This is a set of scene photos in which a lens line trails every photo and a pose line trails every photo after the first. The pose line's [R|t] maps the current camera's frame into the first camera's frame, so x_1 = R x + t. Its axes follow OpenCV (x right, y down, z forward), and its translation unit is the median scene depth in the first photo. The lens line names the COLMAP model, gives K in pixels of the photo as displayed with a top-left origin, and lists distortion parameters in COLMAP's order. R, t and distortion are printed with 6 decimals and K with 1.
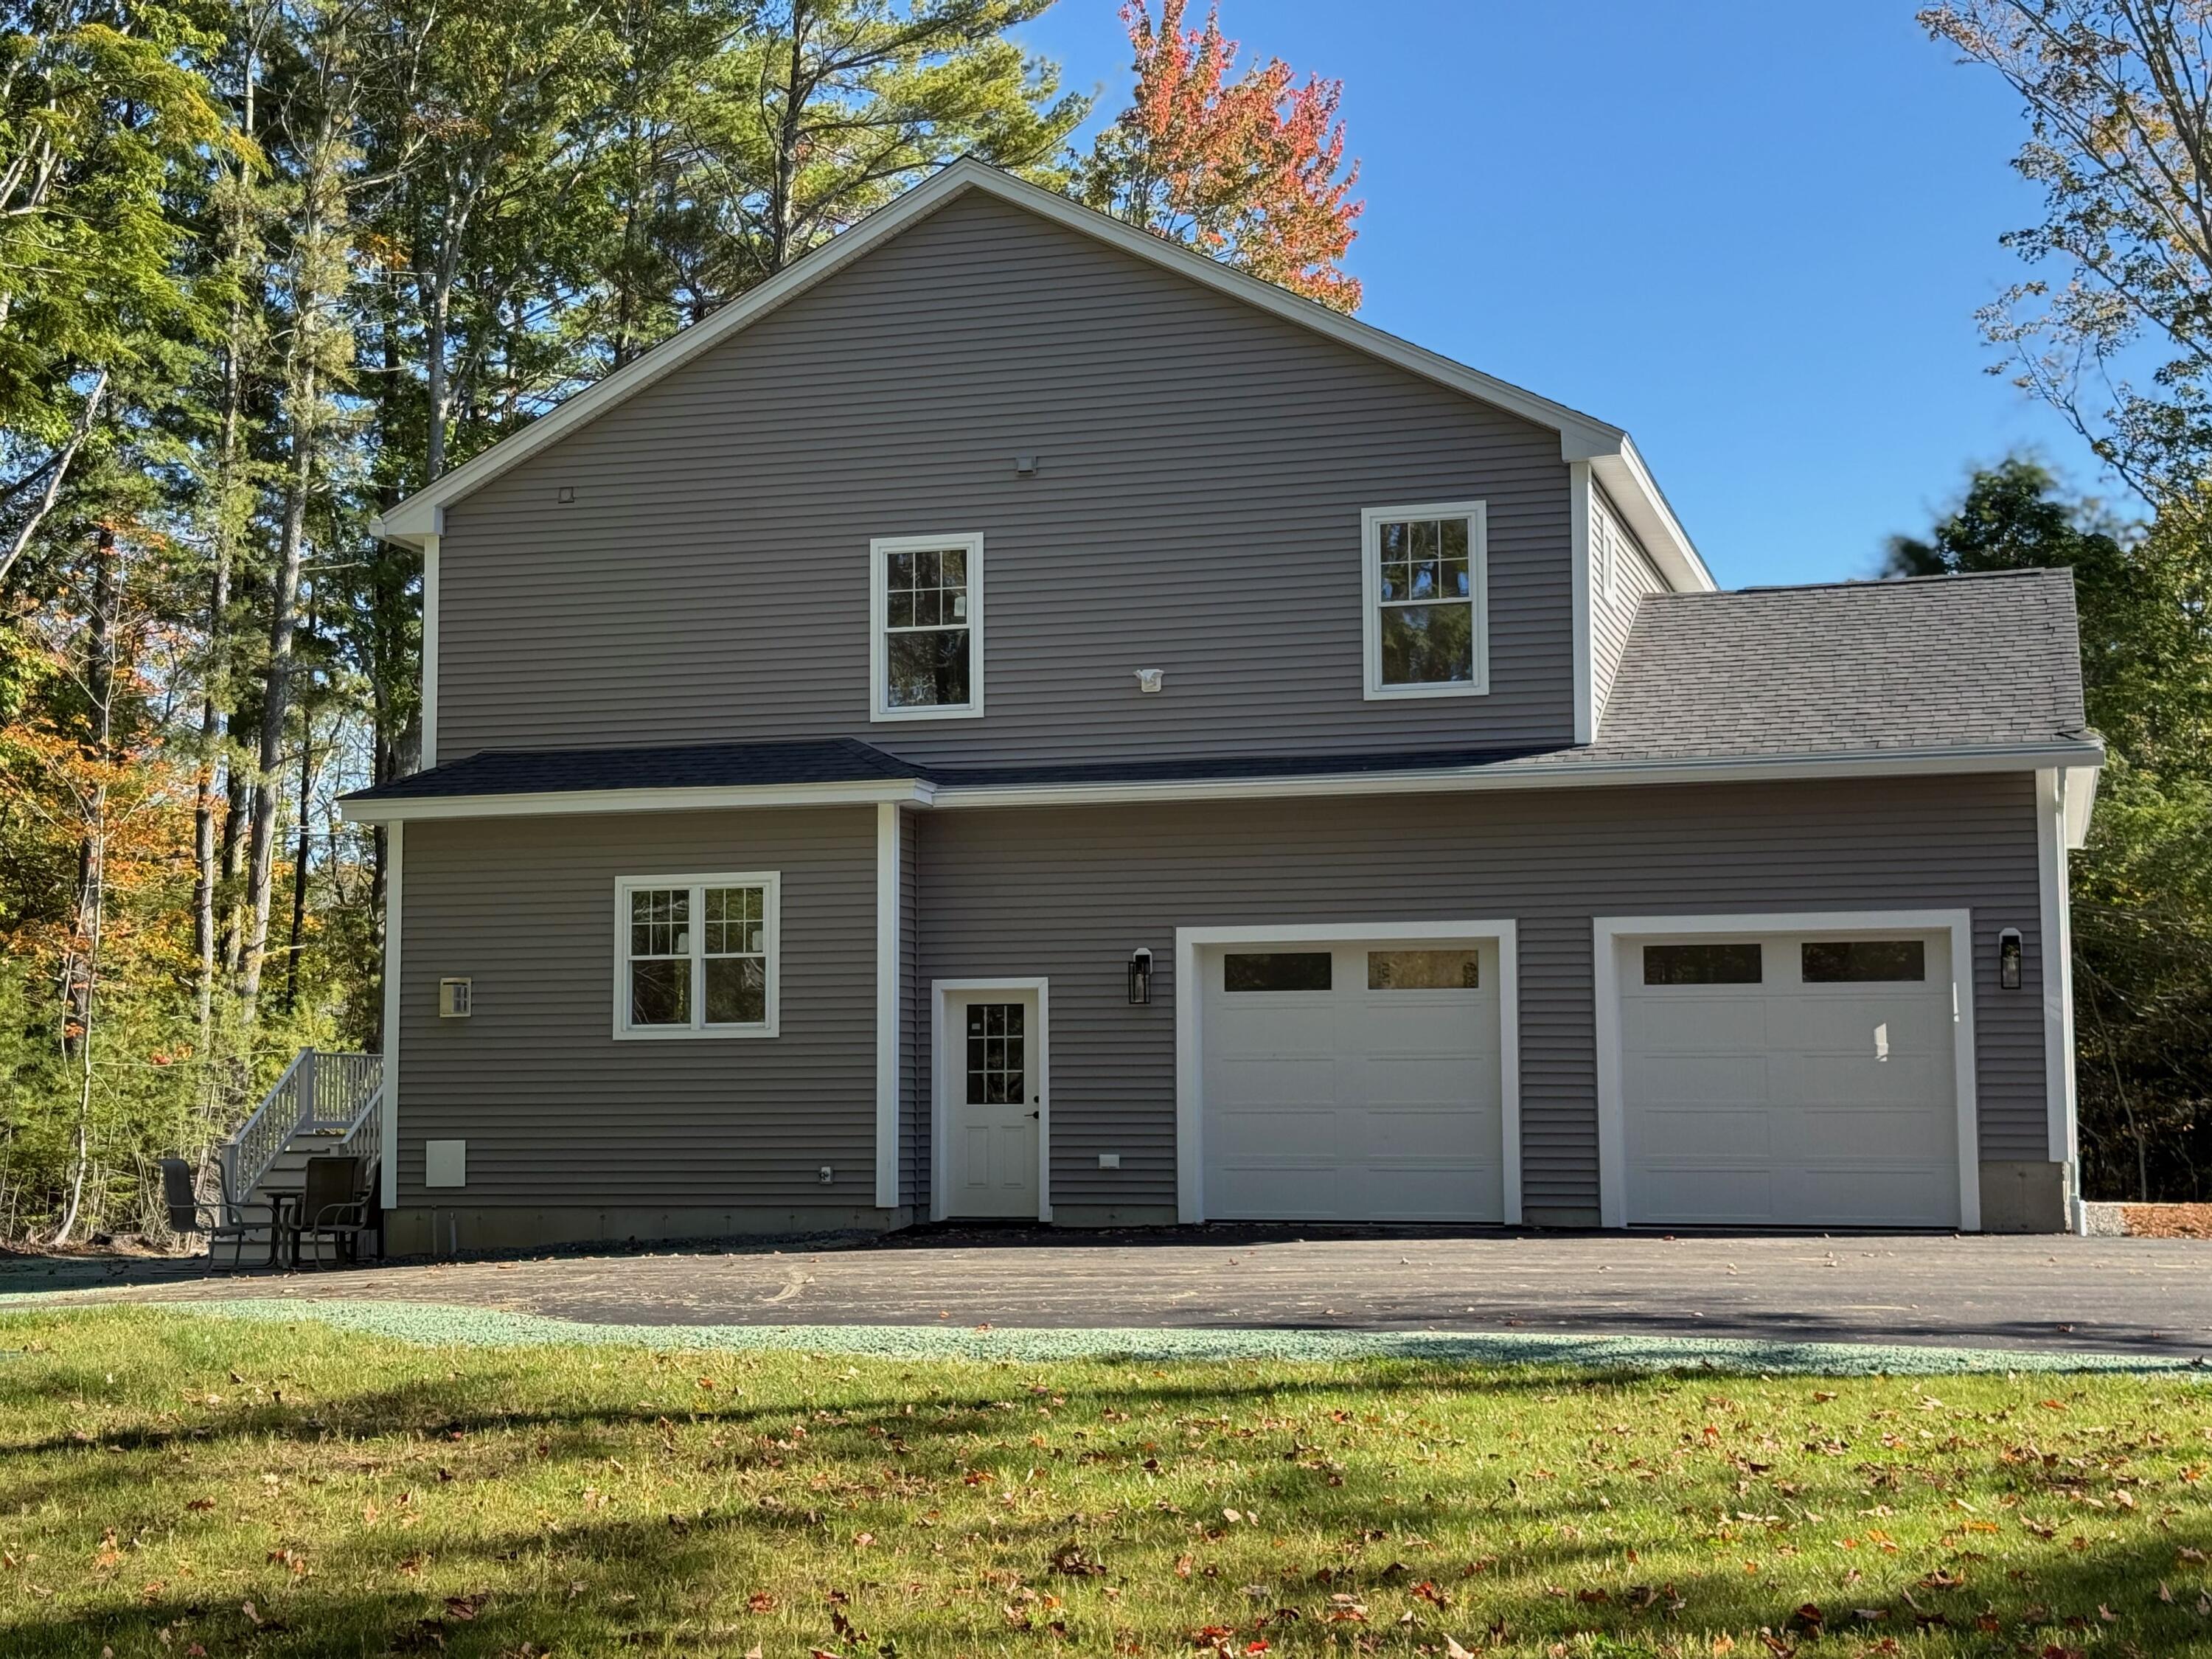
lens RADIAL K [[3099.5, 0, 1108.8], [0, 3099.5, 830.2], [0, 0, 1]] dist [0.134759, -0.102524]
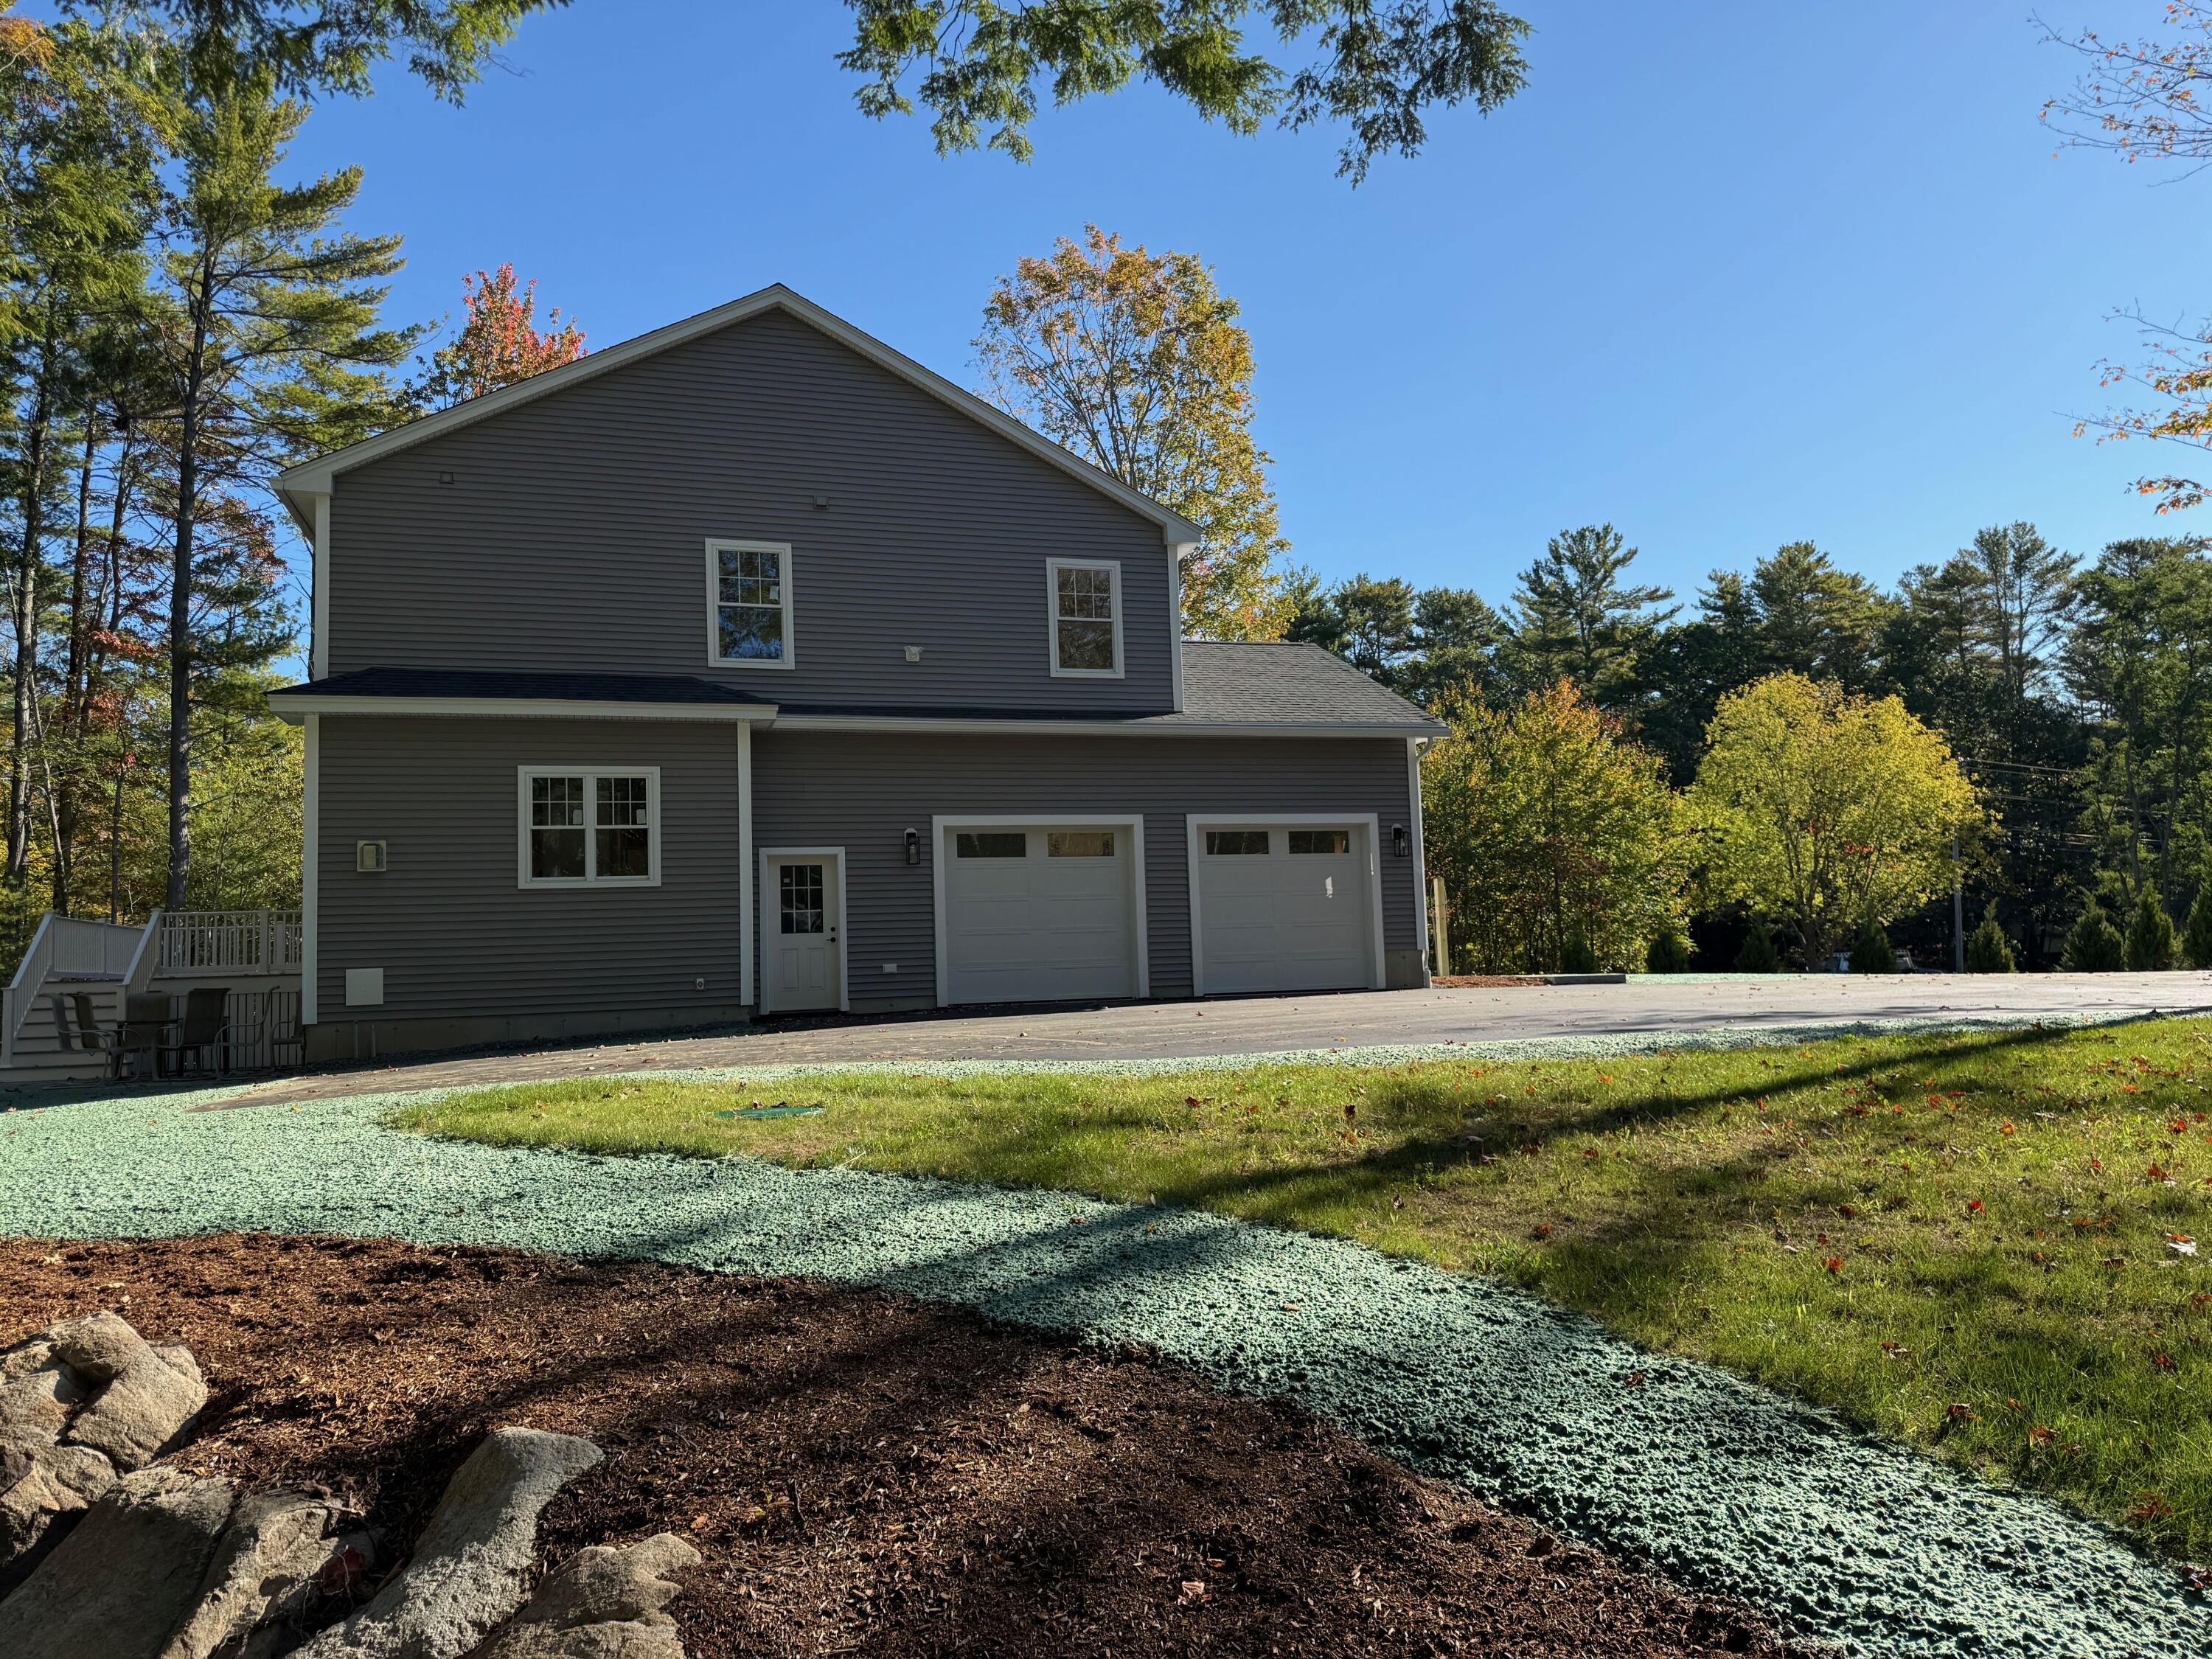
lens RADIAL K [[1548.5, 0, 1108.3], [0, 1548.5, 833.3], [0, 0, 1]] dist [0.207965, -0.411416]
pose [[0.828071, 0.026049, 0.560018, -0.336982], [-0.019547, 0.999654, -0.017596, 0.052118], [-0.560283, 0.003624, 0.828294, 0.313050]]
